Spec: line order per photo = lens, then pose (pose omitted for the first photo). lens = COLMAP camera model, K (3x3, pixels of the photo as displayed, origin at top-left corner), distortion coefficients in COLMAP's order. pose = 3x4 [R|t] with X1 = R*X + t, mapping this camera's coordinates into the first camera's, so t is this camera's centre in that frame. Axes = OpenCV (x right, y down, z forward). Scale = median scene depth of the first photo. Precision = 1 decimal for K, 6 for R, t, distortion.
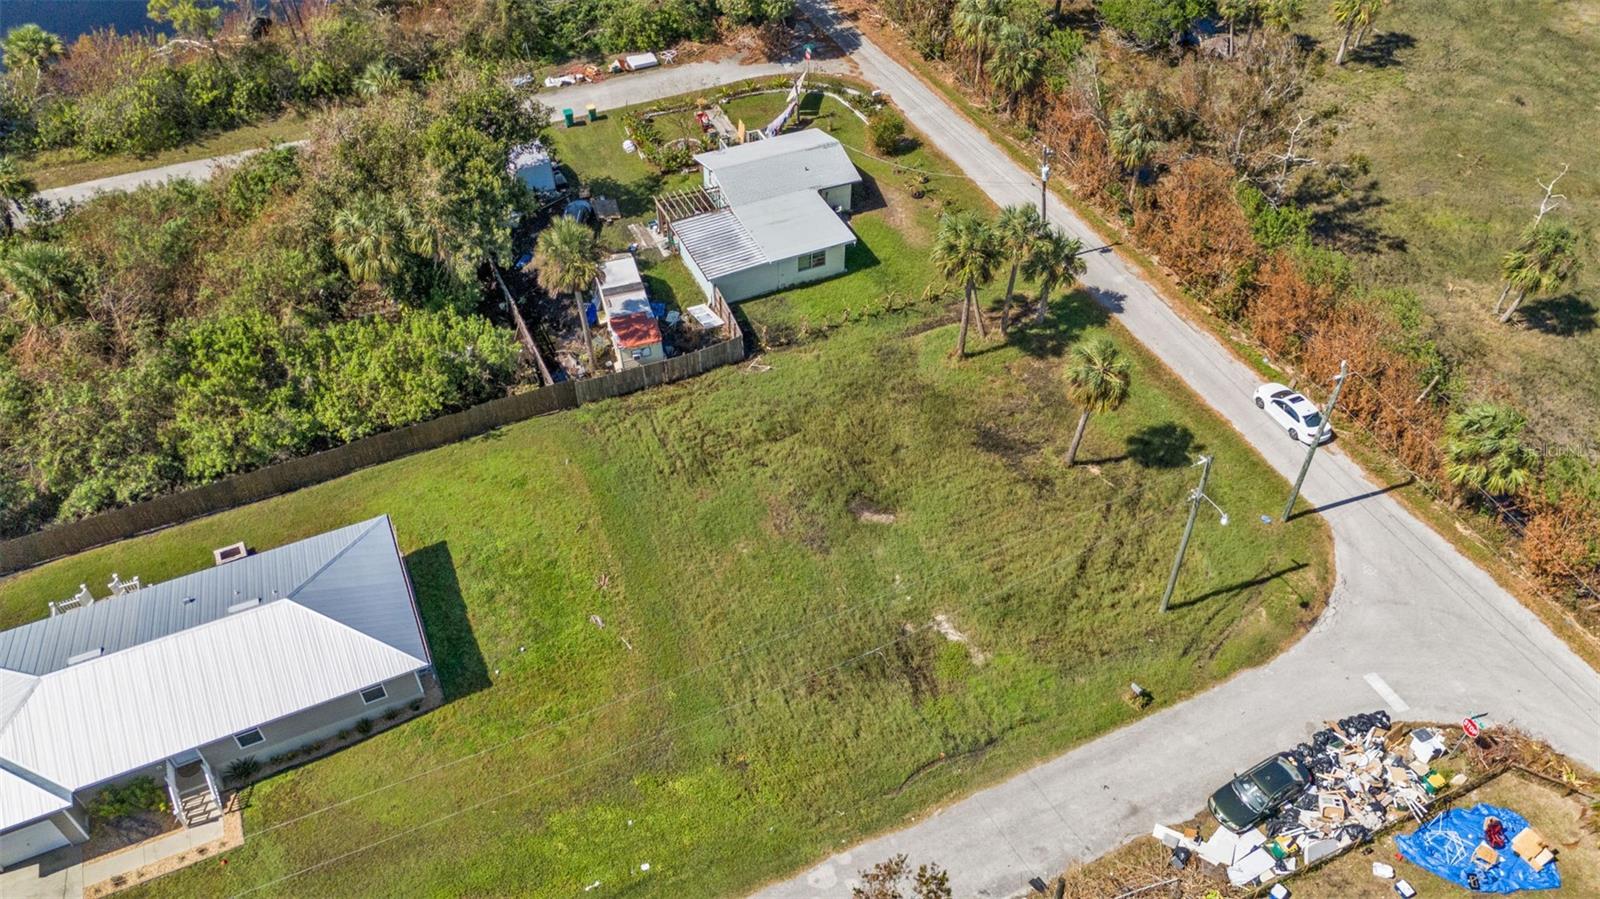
lens RADIAL K [[1173.4, 0, 797.6], [0, 1173.4, 449.5], [0, 0, 1]] dist [0.076233, -0.077986]
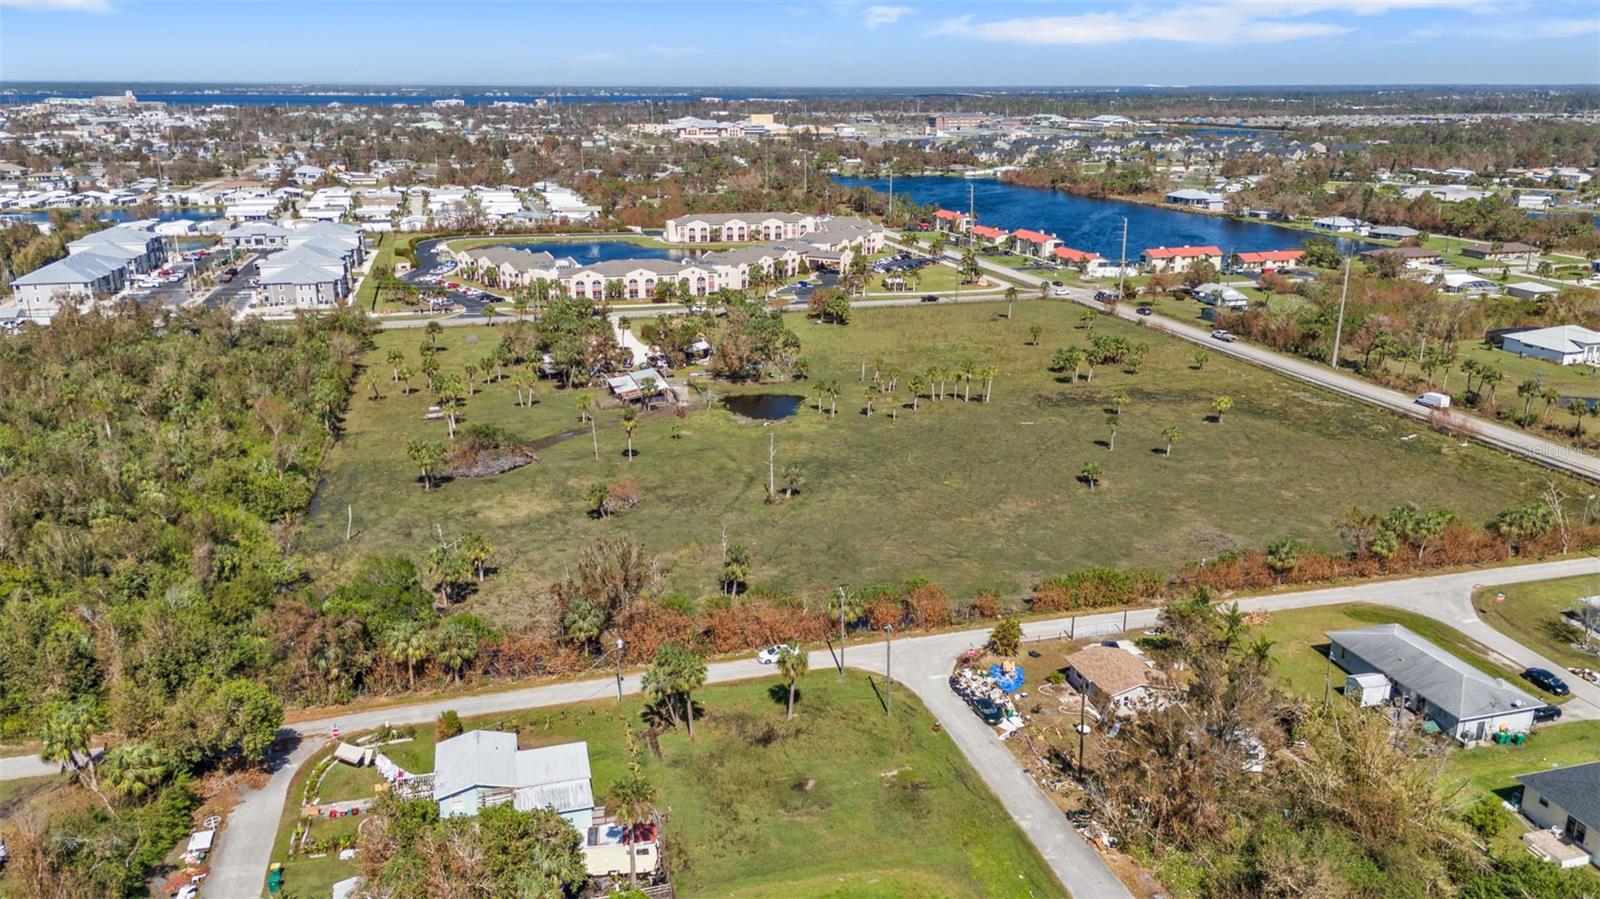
lens RADIAL K [[1173.4, 0, 795.2], [0, 1173.4, 458.3], [0, 0, 1]] dist [0.076233, -0.077986]
pose [[0.161642, -0.295098, 0.941695, -1.365044], [0.693484, 0.712875, 0.104356, -0.459829], [-0.702106, 0.636182, 0.319876, 0.121809]]
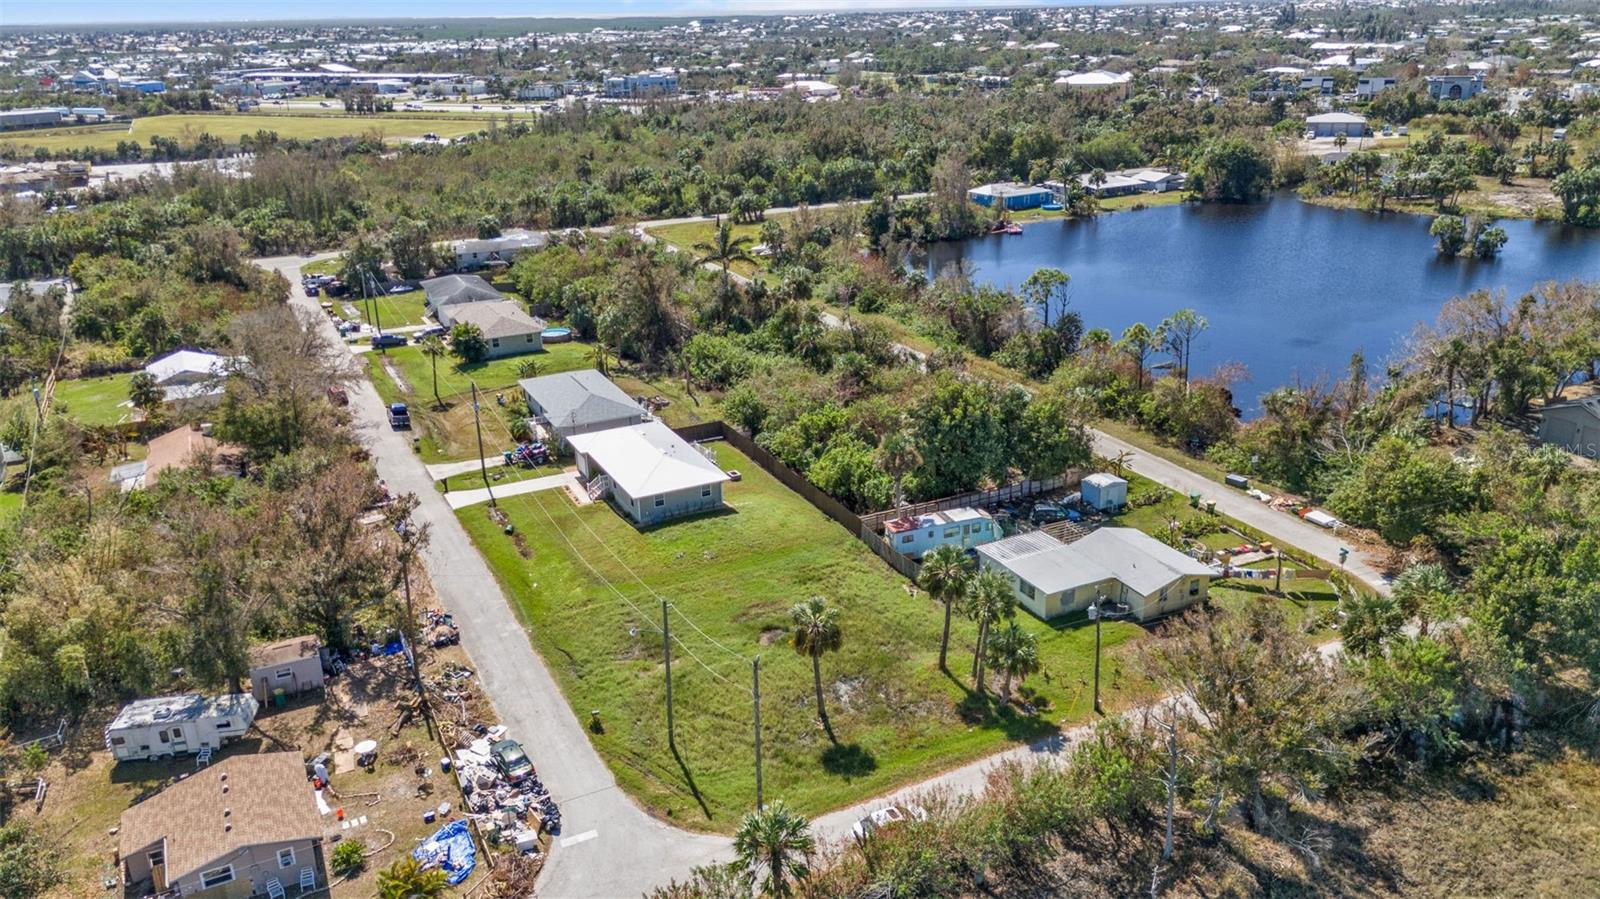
lens RADIAL K [[1173.4, 0, 787.0], [0, 1173.4, 442.4], [0, 0, 1]] dist [0.076233, -0.077986]
pose [[0.028446, 0.350932, -0.935969, 1.242053], [-0.683084, 0.690434, 0.238111, -0.438108], [0.729786, 0.632572, 0.259356, 0.456599]]
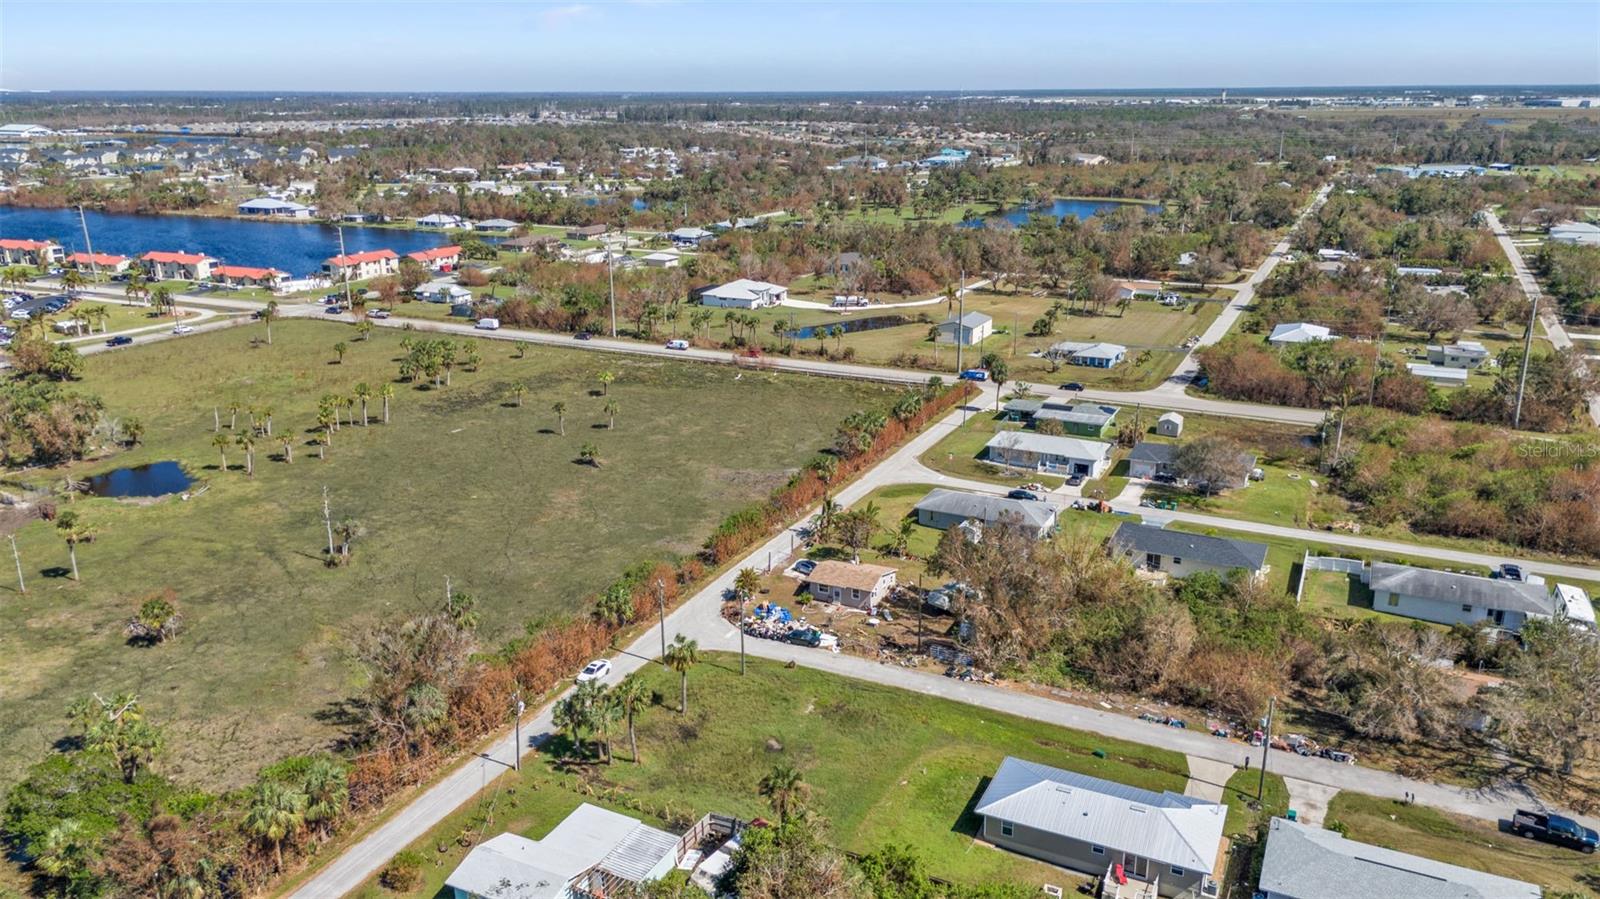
lens RADIAL K [[1173.4, 0, 800.4], [0, 1173.4, 464.7], [0, 0, 1]] dist [0.076233, -0.077986]
pose [[-0.634771, -0.229176, 0.737932, -1.175331], [0.547920, 0.539883, 0.638991, -1.286177], [-0.544839, 0.809941, -0.217132, 0.952226]]
